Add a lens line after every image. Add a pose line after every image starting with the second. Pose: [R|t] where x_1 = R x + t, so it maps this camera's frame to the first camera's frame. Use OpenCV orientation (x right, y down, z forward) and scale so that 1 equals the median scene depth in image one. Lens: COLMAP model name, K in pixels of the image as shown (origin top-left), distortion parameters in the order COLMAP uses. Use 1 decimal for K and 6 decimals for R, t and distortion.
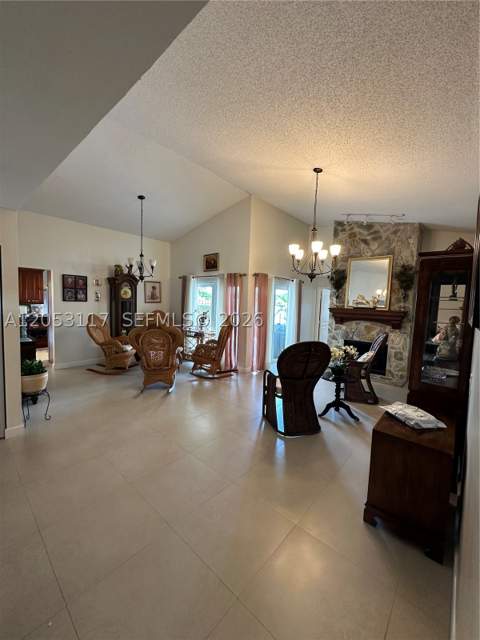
lens RADIAL K [[253.8, 0, 240.8], [0, 253.8, 321.0], [0, 0, 1]] dist [-0.002051, 0.000714]
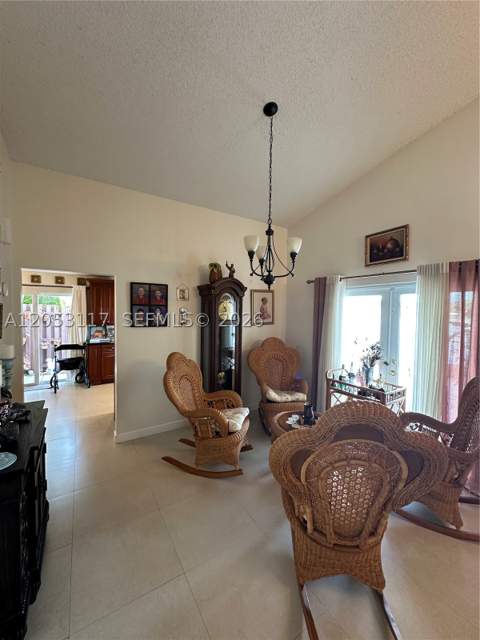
lens RADIAL K [[253.8, 0, 239.5], [0, 253.8, 319.2], [0, 0, 1]] dist [-0.002051, 0.000714]
pose [[0.959428, -0.009899, -0.281779, -0.268153], [-0.005417, 0.998552, -0.053522, -0.061354], [0.281901, 0.052877, 0.957985, 0.464106]]
